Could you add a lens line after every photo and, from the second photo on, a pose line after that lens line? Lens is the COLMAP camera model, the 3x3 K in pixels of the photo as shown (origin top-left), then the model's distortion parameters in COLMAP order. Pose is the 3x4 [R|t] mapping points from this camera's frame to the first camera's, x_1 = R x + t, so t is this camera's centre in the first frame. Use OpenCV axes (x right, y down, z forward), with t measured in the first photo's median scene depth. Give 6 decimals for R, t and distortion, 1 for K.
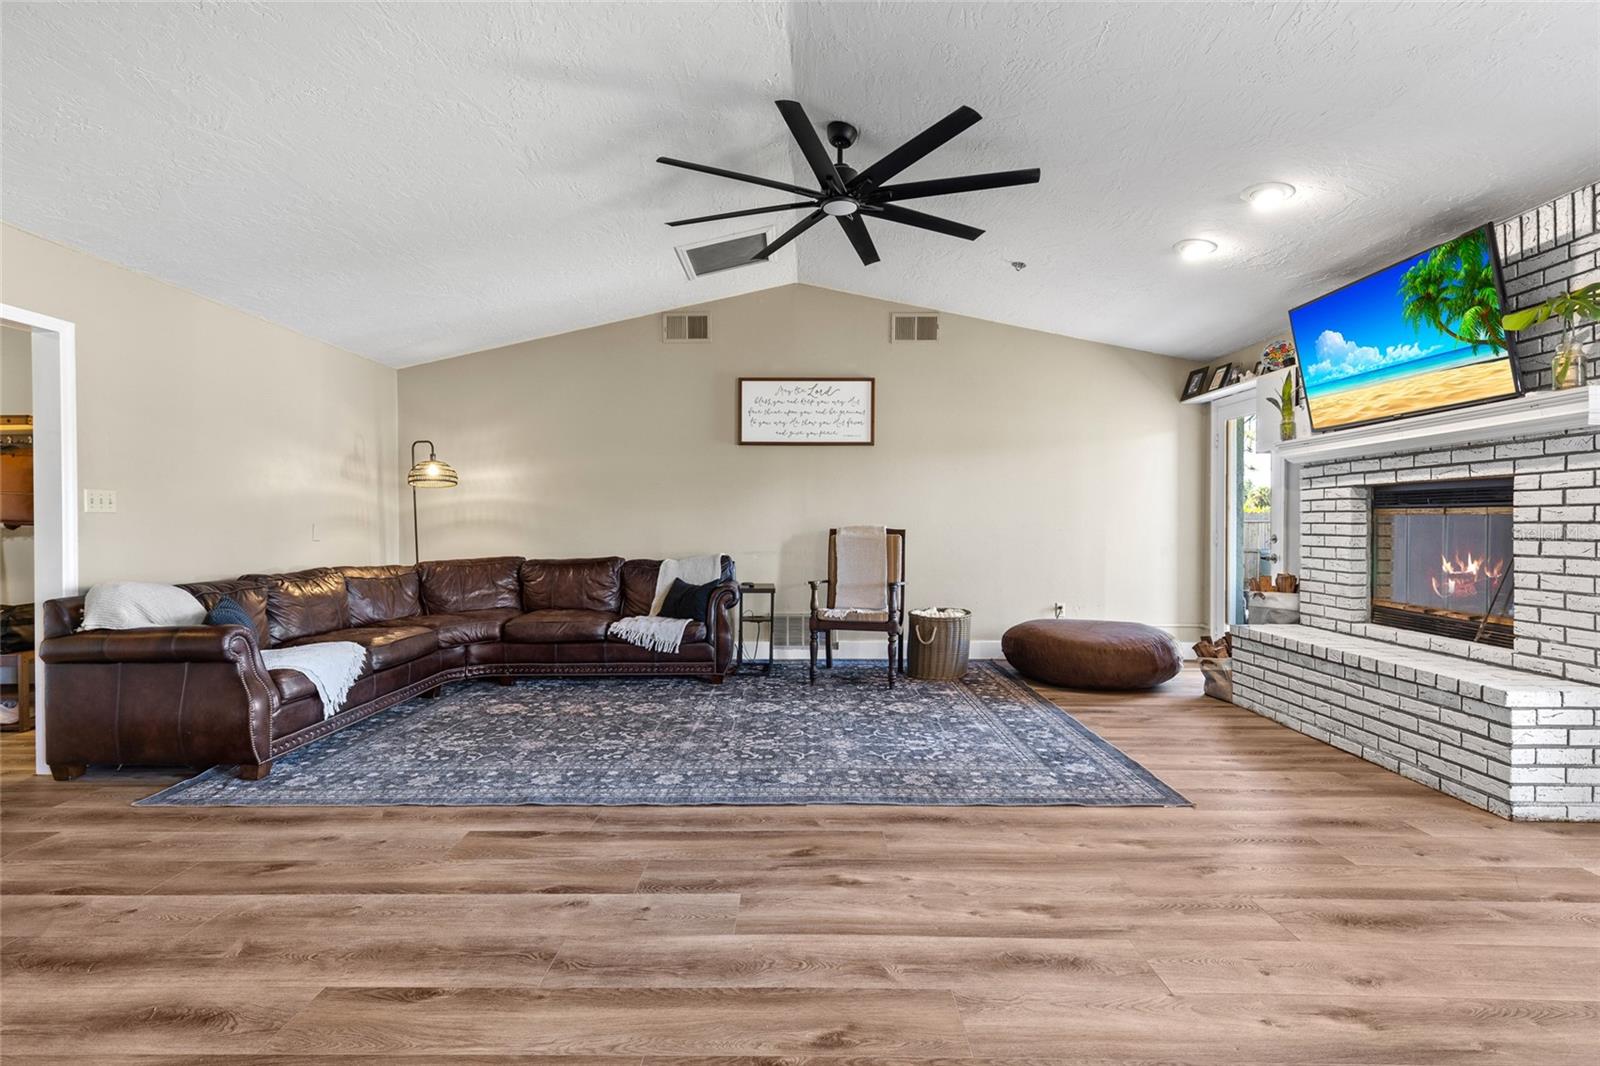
lens RADIAL K [[728.6, 0, 786.6], [0, 728.6, 531.8], [0, 0, 1]] dist [0.010317, -0.002373]
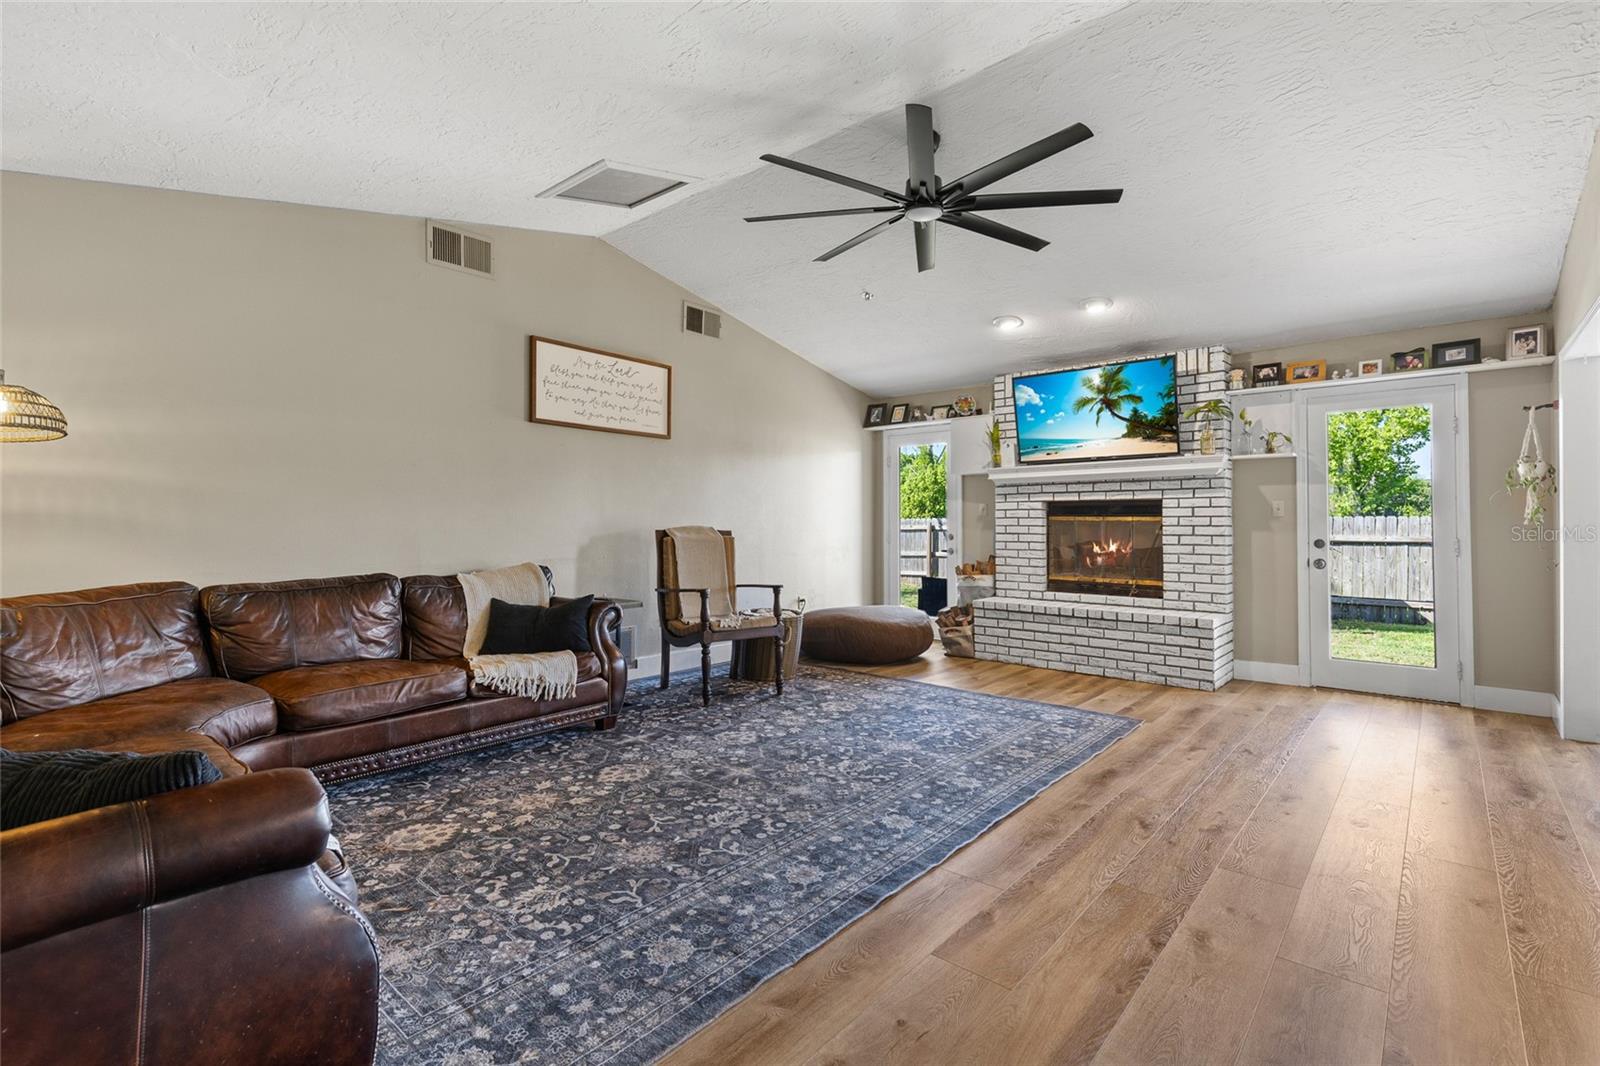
lens RADIAL K [[728.6, 0, 802.3], [0, 728.6, 522.3], [0, 0, 1]] dist [0.010317, -0.002373]
pose [[0.640504, 0.007614, 0.767917, -0.740843], [0.004598, 0.999895, -0.013749, -0.000820], [-0.767941, 0.012337, 0.640402, 0.442642]]
